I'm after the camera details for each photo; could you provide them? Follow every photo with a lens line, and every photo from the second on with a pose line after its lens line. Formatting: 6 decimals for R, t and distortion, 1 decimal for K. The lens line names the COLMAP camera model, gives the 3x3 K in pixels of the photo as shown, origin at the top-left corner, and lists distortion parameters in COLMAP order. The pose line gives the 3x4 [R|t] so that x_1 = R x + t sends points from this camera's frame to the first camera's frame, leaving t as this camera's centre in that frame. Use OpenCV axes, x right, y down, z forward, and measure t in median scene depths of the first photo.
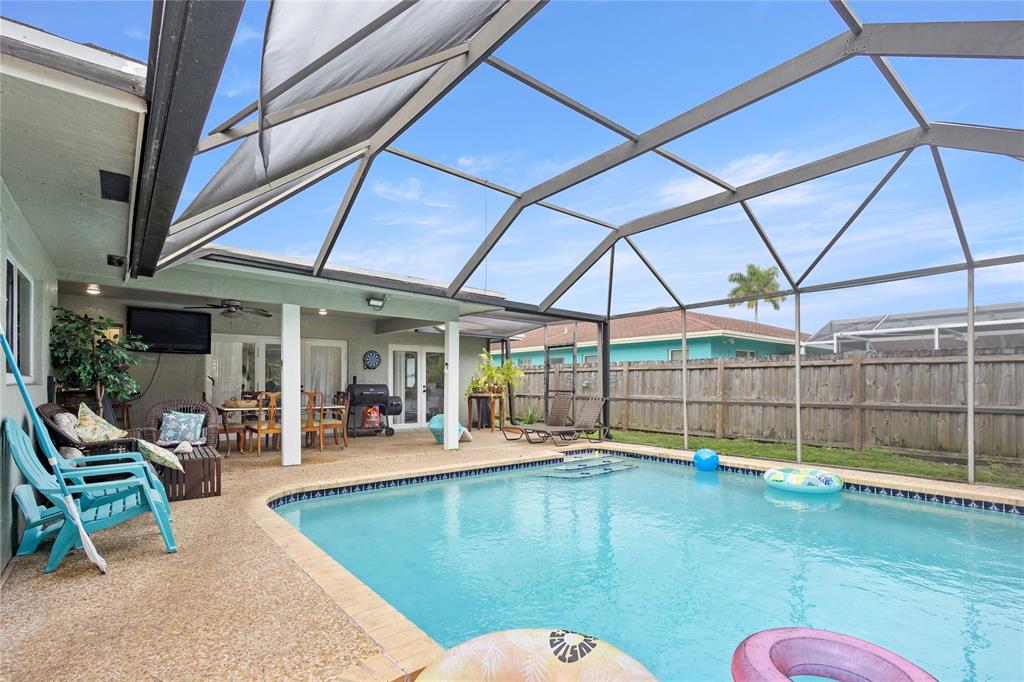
lens RADIAL K [[476.1, 0, 504.4], [0, 476.1, 380.6], [0, 0, 1]] dist [0.002201, -0.000215]
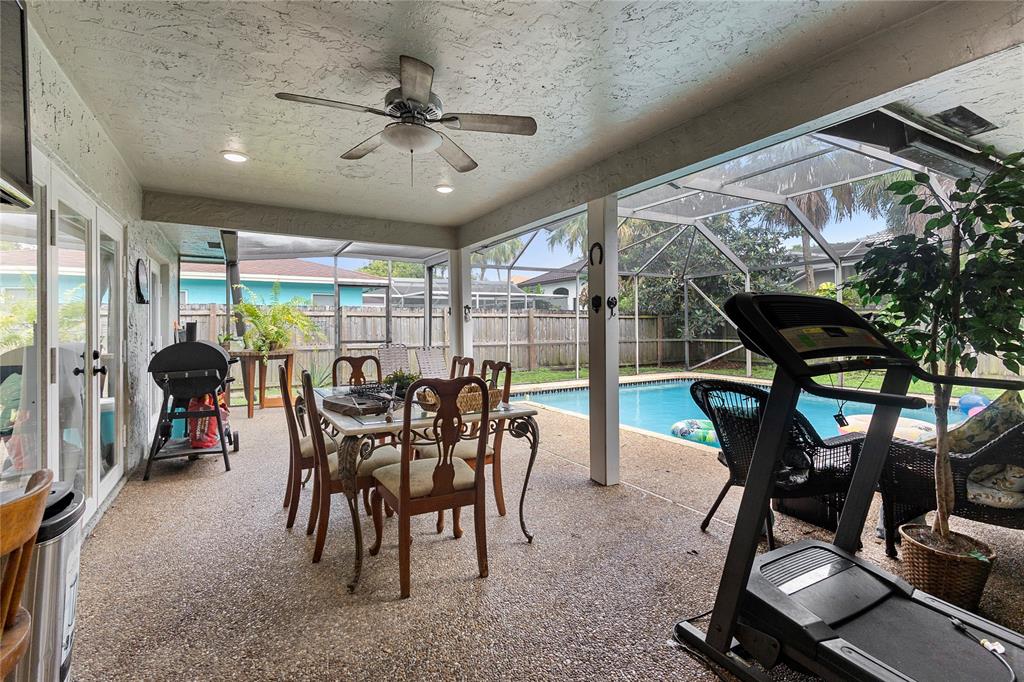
lens RADIAL K [[476.1, 0, 510.9], [0, 476.1, 331.3], [0, 0, 1]] dist [0.002201, -0.000215]
pose [[0.154809, -0.014629, 0.987836, -0.947394], [0.001380, 0.999893, 0.014591, -0.010498], [-0.987943, -0.000896, 0.154813, 0.937205]]
